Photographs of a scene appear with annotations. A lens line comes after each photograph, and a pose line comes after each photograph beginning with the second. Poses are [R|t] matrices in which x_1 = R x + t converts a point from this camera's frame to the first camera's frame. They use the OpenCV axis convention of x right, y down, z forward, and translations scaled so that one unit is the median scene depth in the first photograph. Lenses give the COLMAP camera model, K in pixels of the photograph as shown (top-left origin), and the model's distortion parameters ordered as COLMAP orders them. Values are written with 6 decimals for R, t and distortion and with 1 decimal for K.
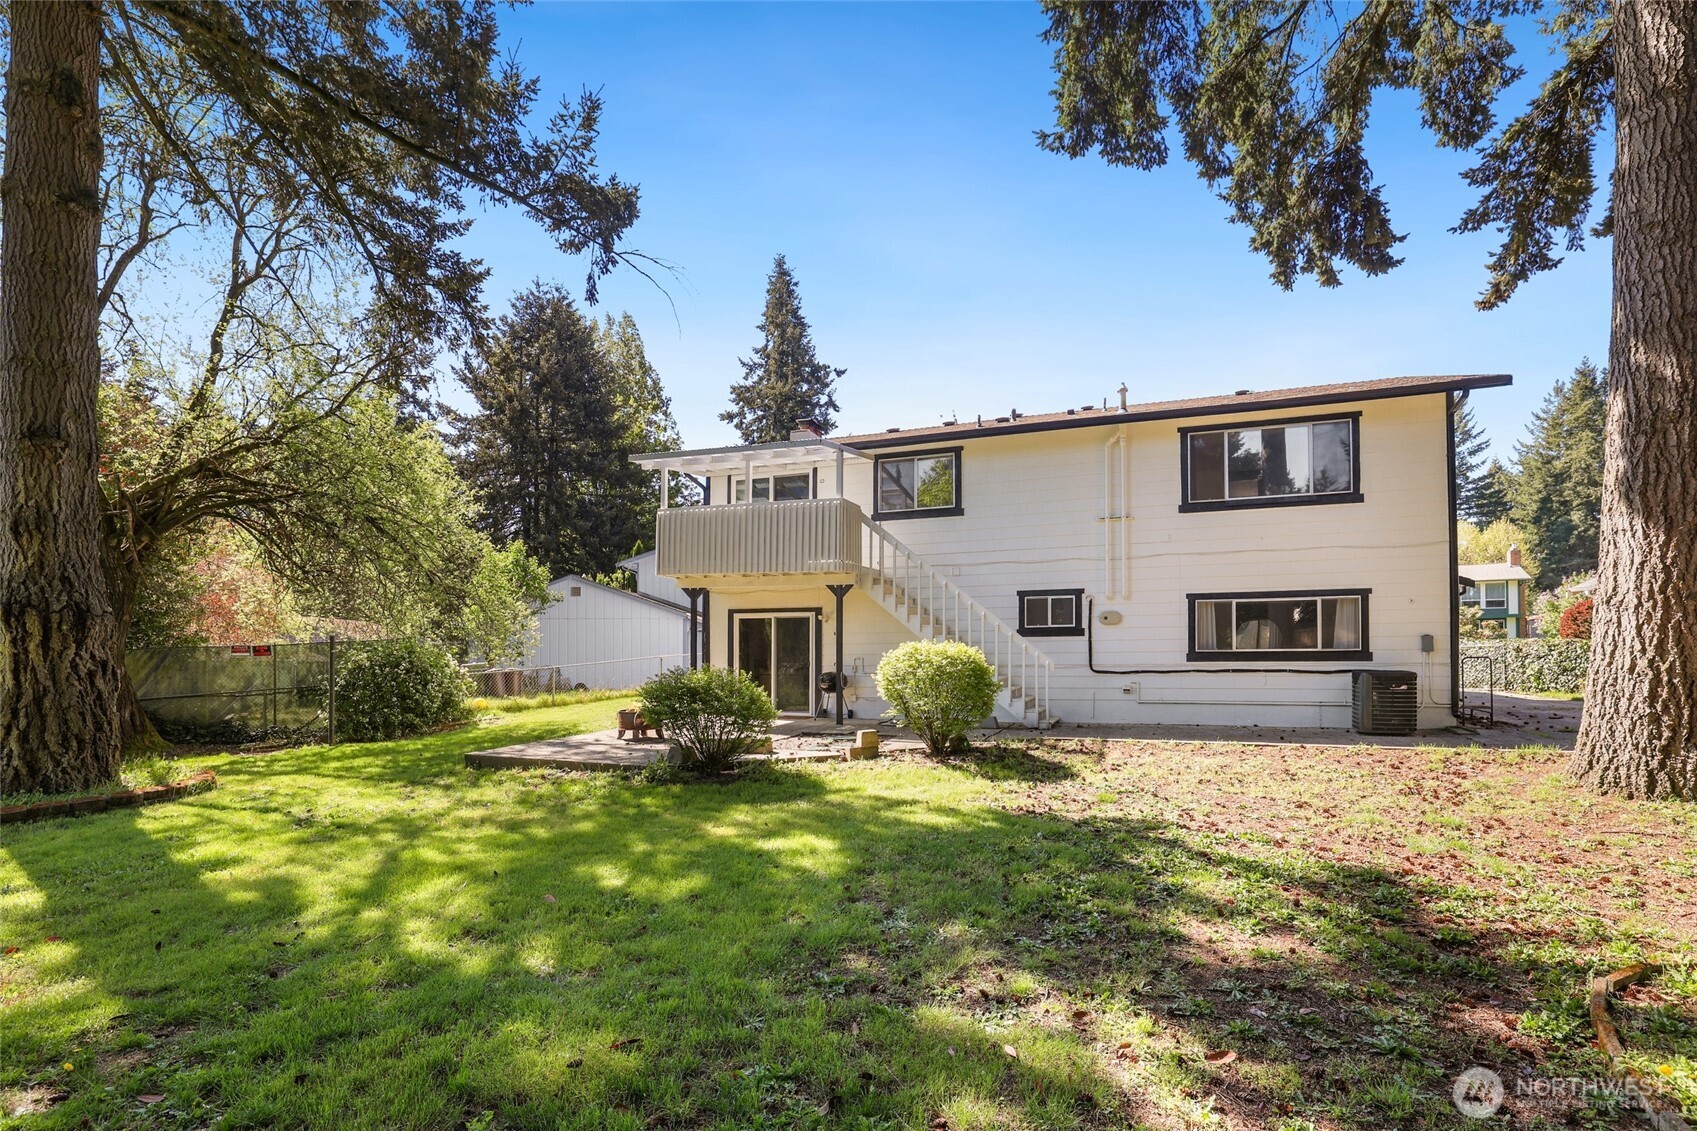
lens RADIAL K [[780.7, 0, 860.8], [0, 780.7, 648.1], [0, 0, 1]] dist [-0.013077, 0.000640]
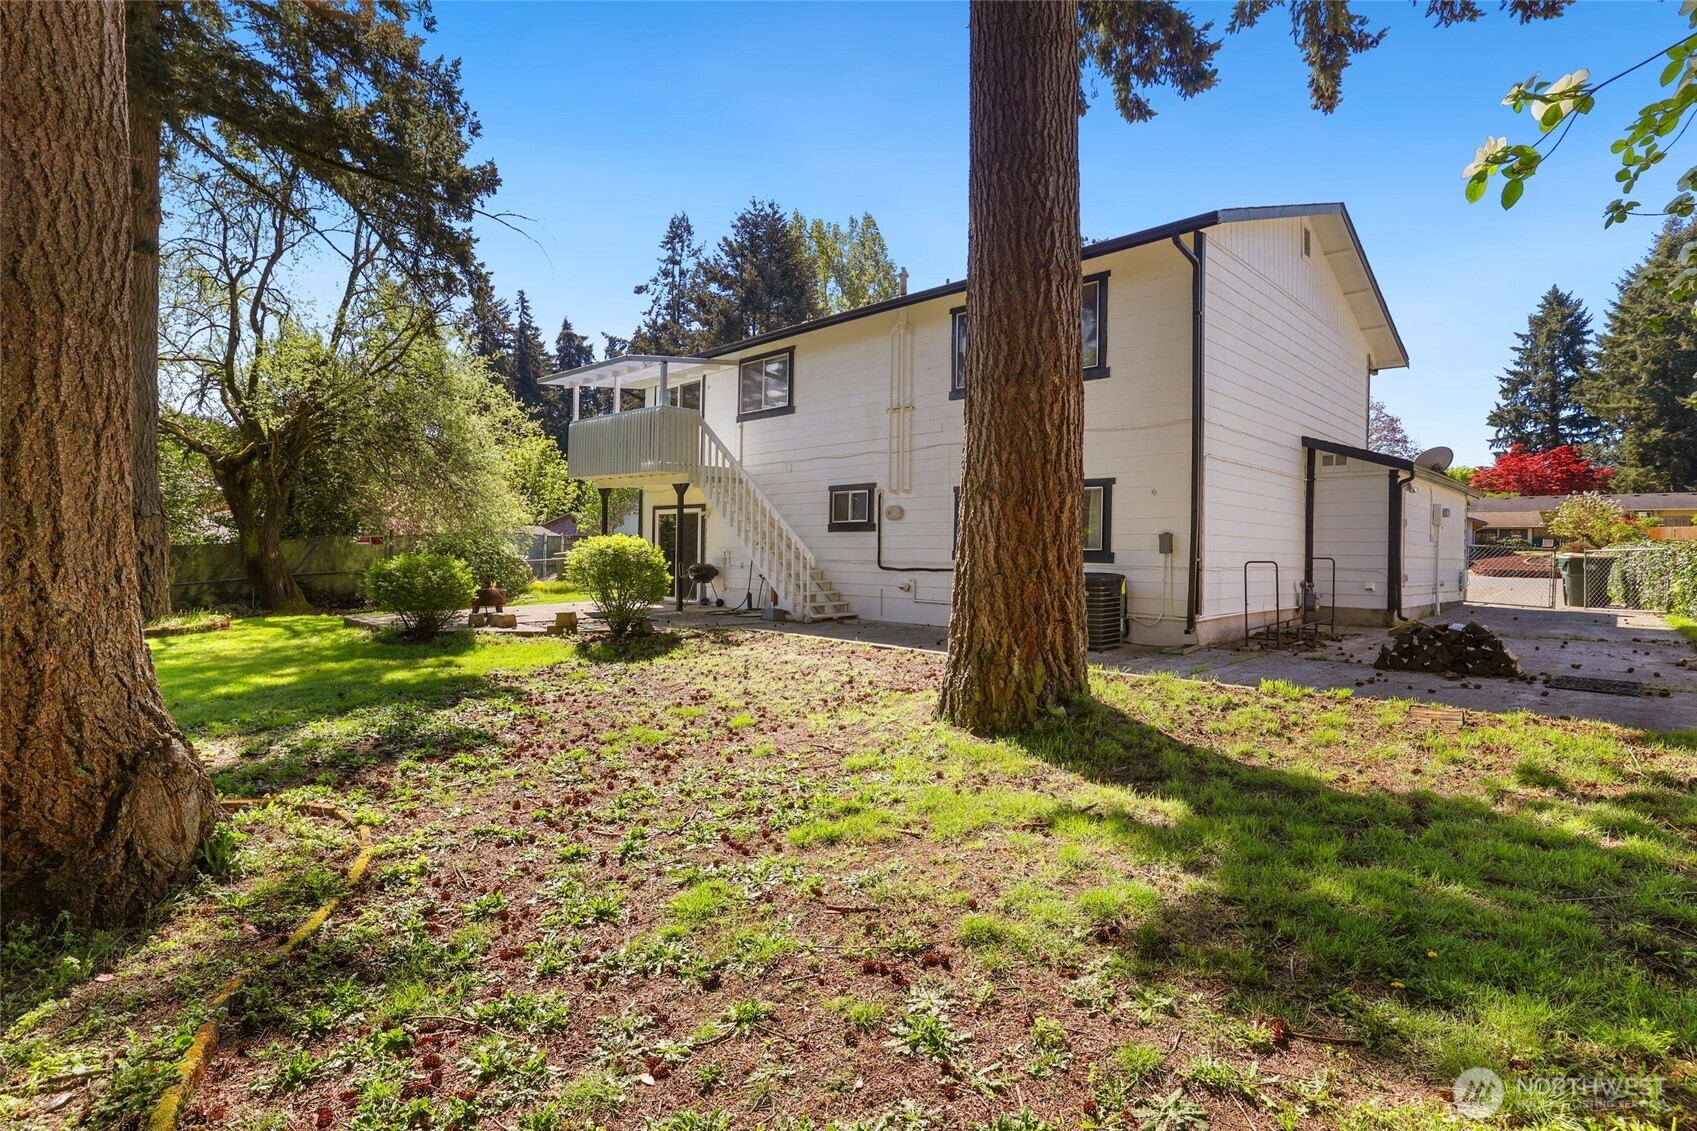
lens RADIAL K [[811.3, 0, 861.3], [0, 811.3, 553.9], [0, 0, 1]] dist [-0.003906, -0.000322]
pose [[0.914541, 0.015645, -0.404189, 0.682728], [-0.008648, 0.999780, 0.019131, -0.006891], [0.404400, -0.014001, 0.914475, 0.060999]]
